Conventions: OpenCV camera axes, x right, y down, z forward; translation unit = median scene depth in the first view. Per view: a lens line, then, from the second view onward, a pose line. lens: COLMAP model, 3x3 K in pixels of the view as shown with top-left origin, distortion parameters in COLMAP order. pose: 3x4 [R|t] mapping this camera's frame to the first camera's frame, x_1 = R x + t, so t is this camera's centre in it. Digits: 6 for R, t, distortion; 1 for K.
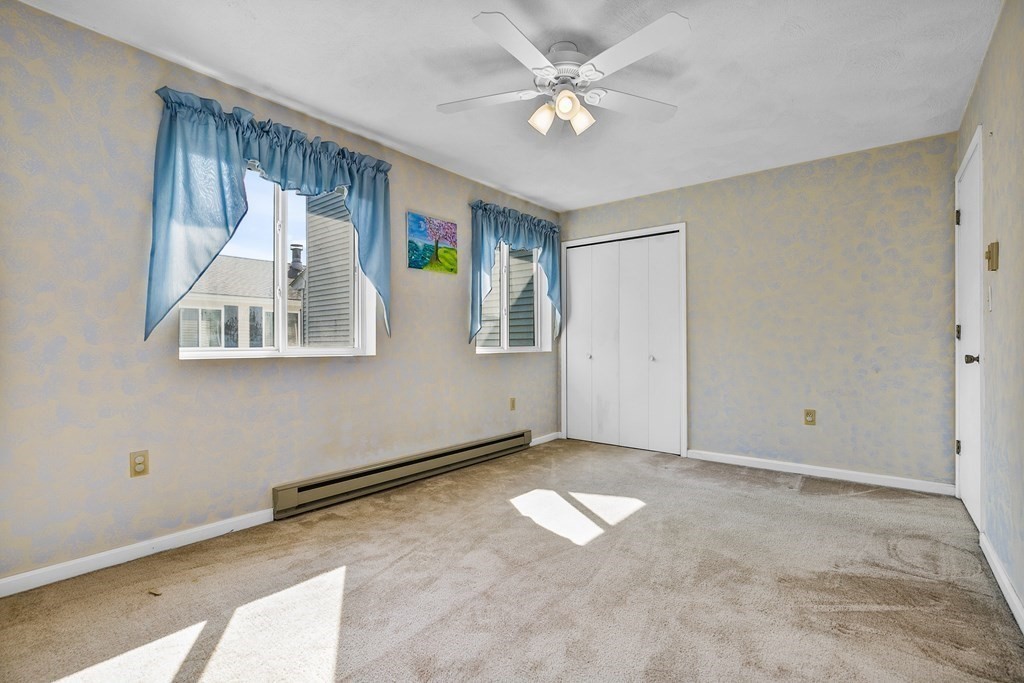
lens RADIAL K [[478.8, 0, 512.0], [0, 478.8, 341.5], [0, 0, 1]] dist [0.002166, 0.000341]
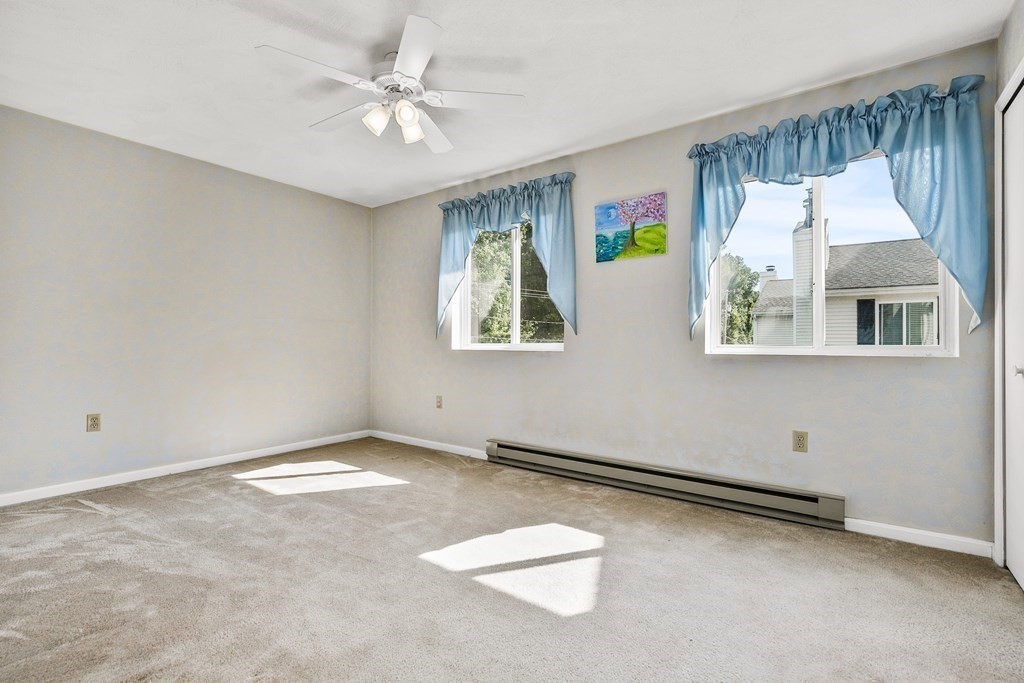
lens RADIAL K [[467.7, 0, 508.9], [0, 467.7, 342.3], [0, 0, 1]] dist [-0.015268, 0.004647]
pose [[0.028101, 0.002777, -0.999601, 0.698200], [0.004594, 0.999985, 0.002907, 0.003894], [0.999595, -0.004673, 0.028088, 0.757770]]
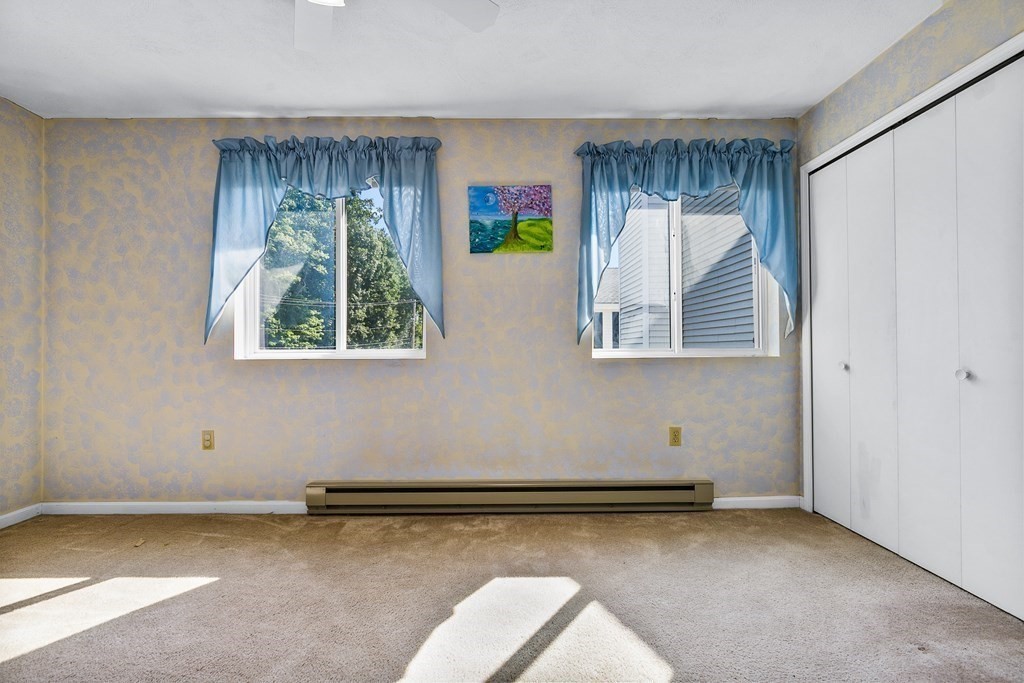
lens RADIAL K [[467.7, 0, 508.9], [0, 467.7, 342.3], [0, 0, 1]] dist [-0.015268, 0.004647]
pose [[0.633245, -0.009309, -0.773895, 0.429305], [0.008972, 0.999949, -0.004686, 0.003617], [0.773899, -0.003976, 0.633296, 0.514674]]
